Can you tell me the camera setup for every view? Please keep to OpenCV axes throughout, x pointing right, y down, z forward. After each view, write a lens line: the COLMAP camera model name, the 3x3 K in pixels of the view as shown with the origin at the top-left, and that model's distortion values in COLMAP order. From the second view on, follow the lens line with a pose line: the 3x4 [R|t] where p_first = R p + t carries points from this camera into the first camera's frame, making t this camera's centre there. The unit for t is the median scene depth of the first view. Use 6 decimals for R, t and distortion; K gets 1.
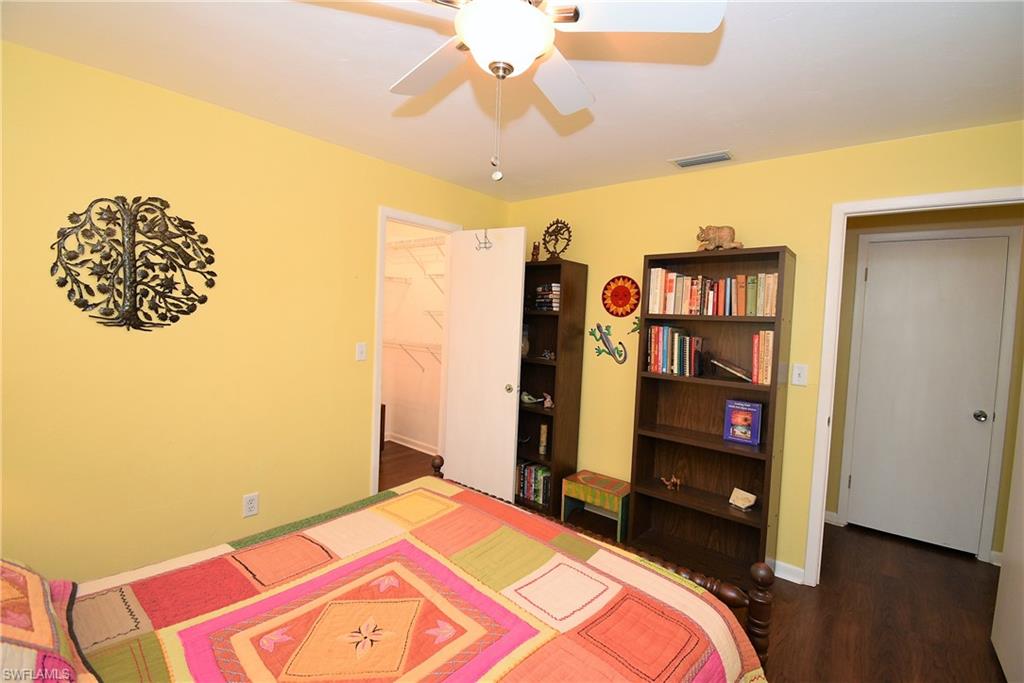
lens RADIAL K [[460.5, 0, 512.0], [0, 460.5, 341.5], [0, 0, 1]] dist [0.020843, -0.022480]
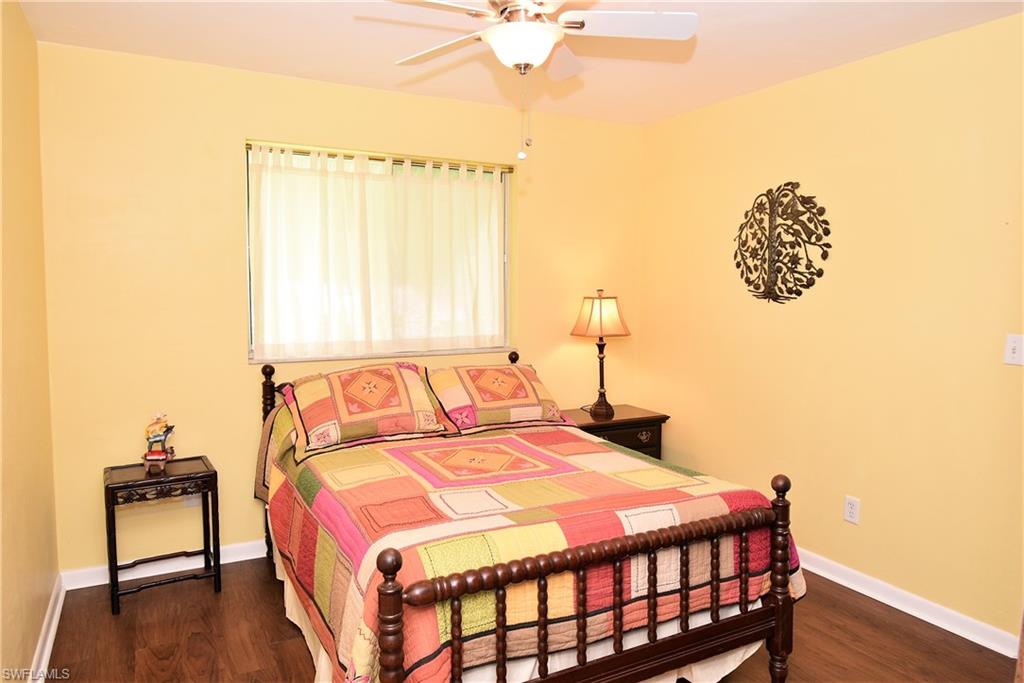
lens RADIAL K [[689.2, 0, 512.0], [0, 689.2, 341.5], [0, 0, 1]] dist [0.001735, 0.000218]
pose [[-0.348561, 0.045760, -0.936169, 0.996020], [-0.071263, 0.994622, 0.075151, -0.010105], [0.934573, 0.092909, -0.343425, 0.966987]]
